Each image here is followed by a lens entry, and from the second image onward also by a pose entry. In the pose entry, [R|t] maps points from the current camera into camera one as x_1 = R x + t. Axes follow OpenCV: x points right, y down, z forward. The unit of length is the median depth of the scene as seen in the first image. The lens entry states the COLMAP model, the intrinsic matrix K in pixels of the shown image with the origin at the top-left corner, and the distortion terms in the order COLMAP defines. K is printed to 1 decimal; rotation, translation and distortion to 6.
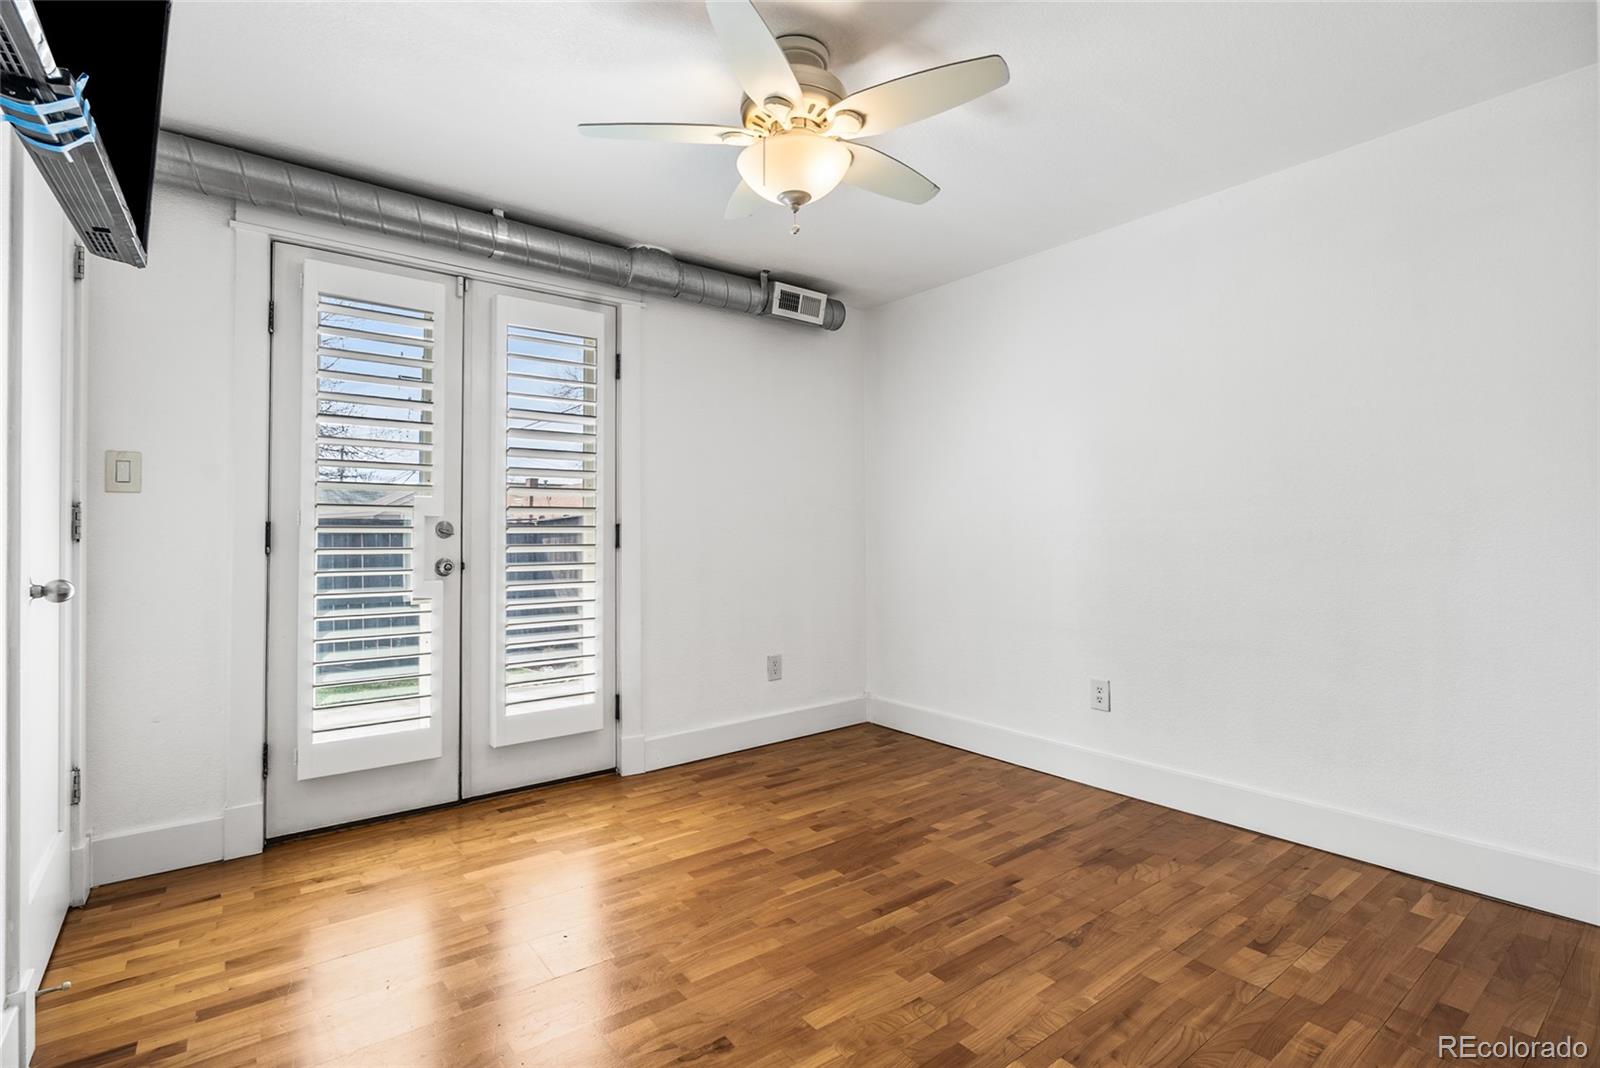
lens RADIAL K [[742.6, 0, 801.5], [0, 742.6, 529.9], [0, 0, 1]] dist [-0.002205, 0.000450]
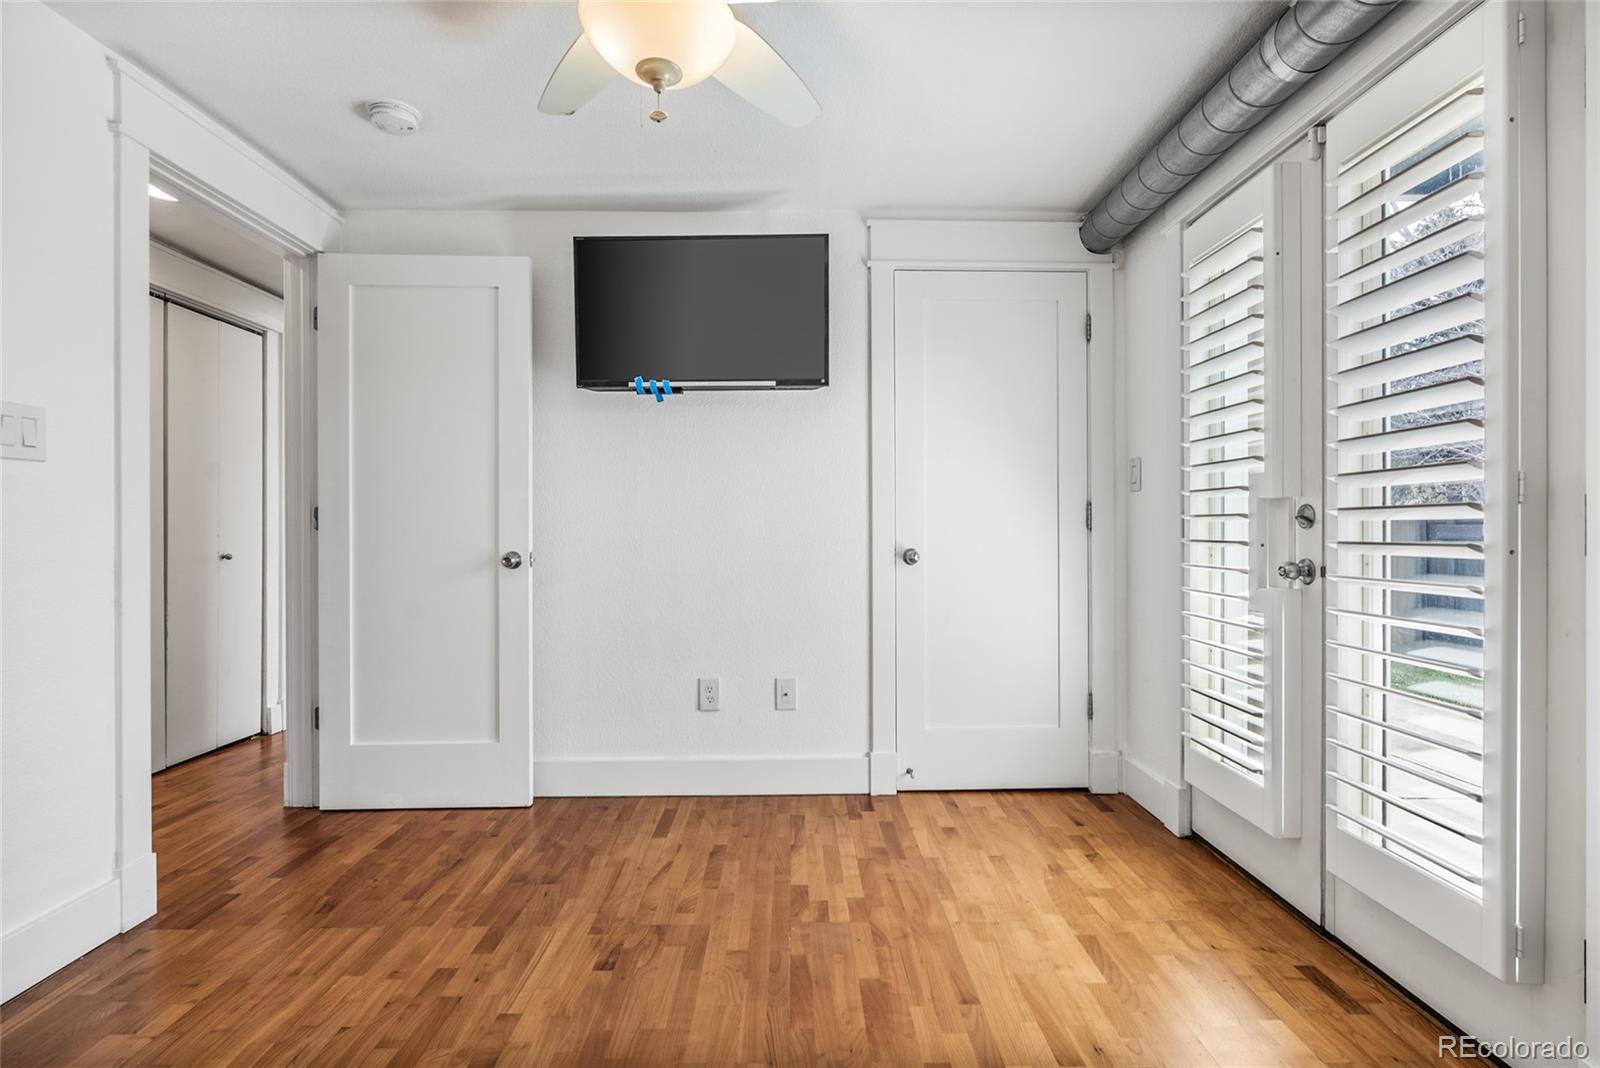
lens RADIAL K [[742.6, 0, 800.2], [0, 742.6, 531.8], [0, 0, 1]] dist [-0.002205, 0.000450]
pose [[-0.587993, 0.008682, -0.808819, 0.422673], [0.005754, 0.999962, 0.006551, 0.009611], [0.808845, -0.000802, -0.588021, 1.273523]]
